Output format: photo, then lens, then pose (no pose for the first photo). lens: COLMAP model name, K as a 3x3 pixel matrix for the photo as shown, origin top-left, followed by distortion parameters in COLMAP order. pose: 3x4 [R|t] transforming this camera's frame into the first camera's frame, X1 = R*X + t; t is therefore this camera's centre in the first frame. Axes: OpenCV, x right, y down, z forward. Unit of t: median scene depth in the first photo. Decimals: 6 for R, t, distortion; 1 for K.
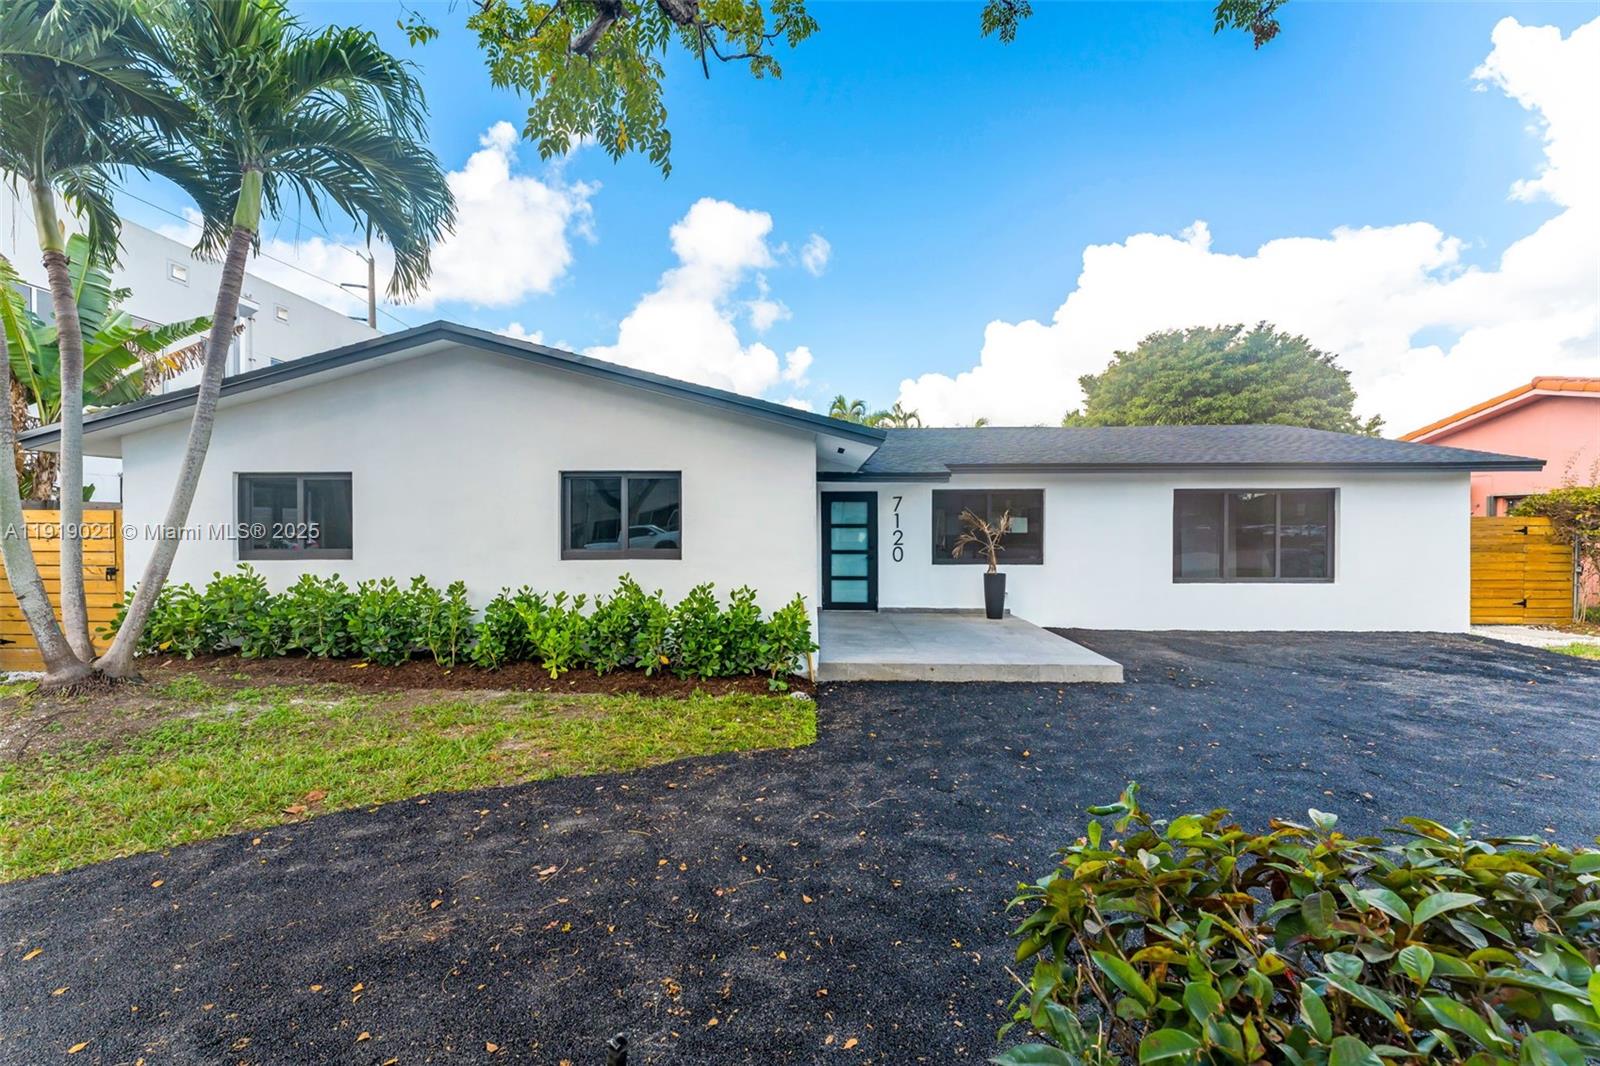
lens RADIAL K [[645.8, 0, 800.0], [0, 645.8, 533.0], [0, 0, 1]] dist [-0.002266, -0.000123]
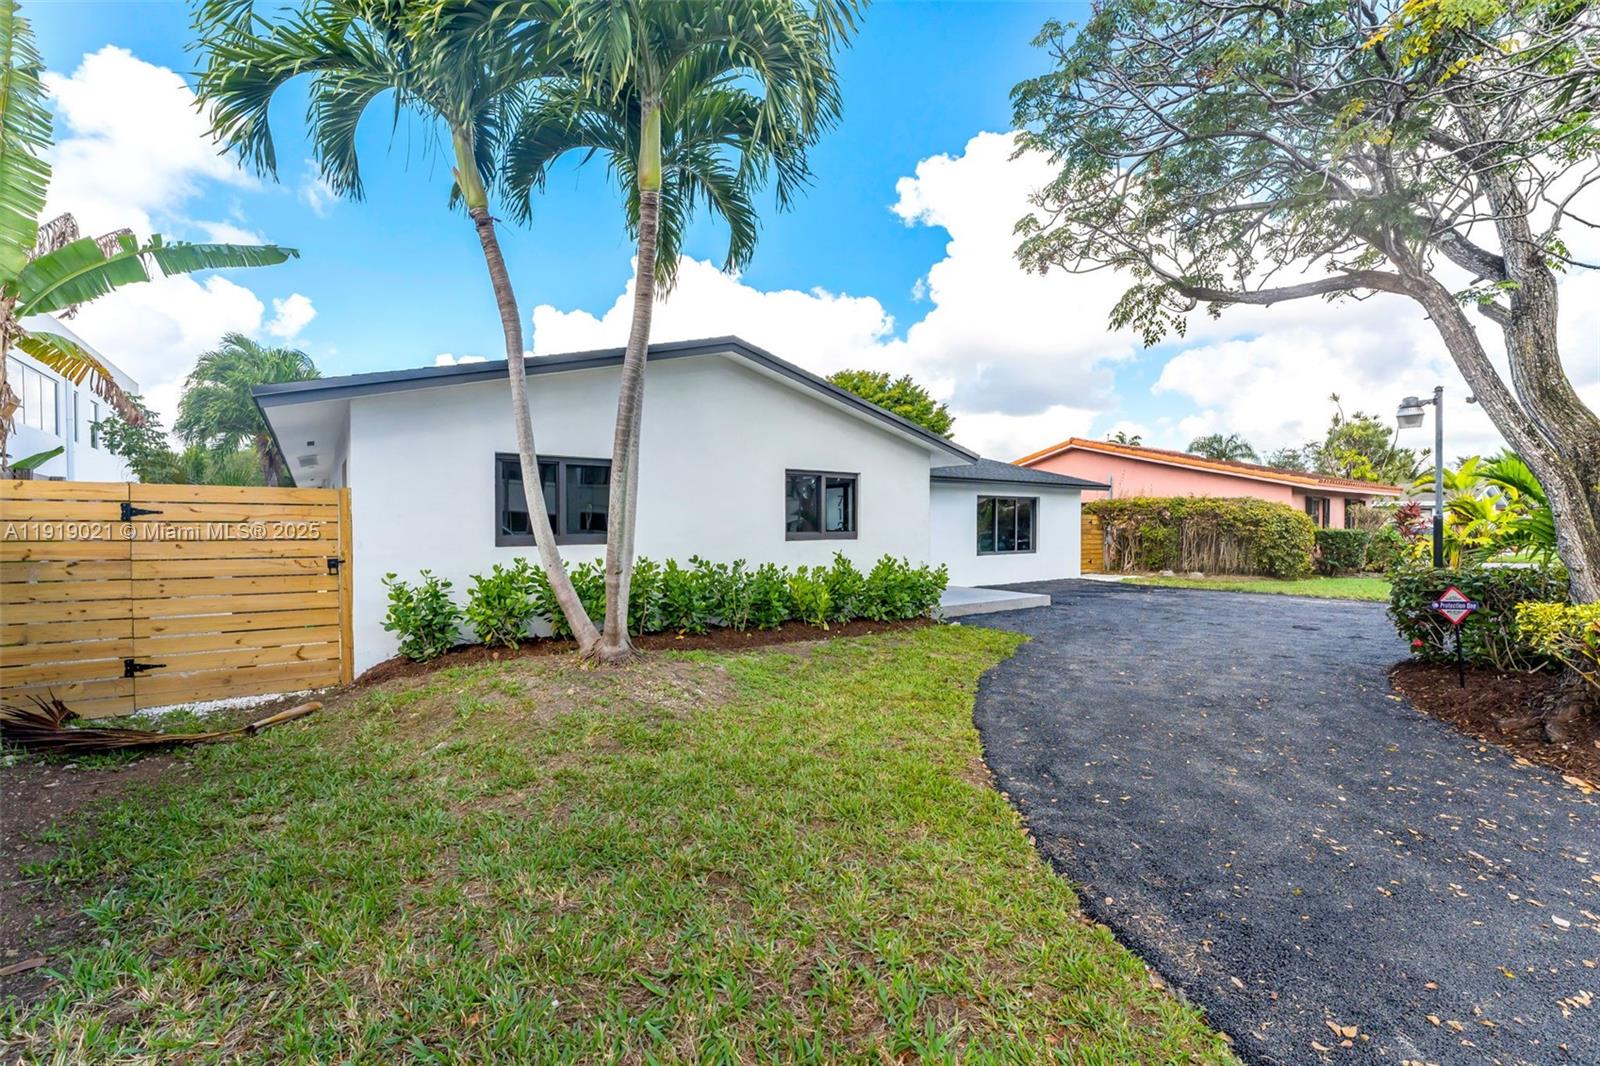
lens RADIAL K [[645.8, 0, 800.0], [0, 645.8, 533.0], [0, 0, 1]] dist [-0.002266, -0.000123]
pose [[0.804306, -0.007128, 0.594172, -1.077433], [0.002887, 0.999963, 0.008088, 0.016429], [-0.594208, -0.004790, 0.804297, -0.011272]]
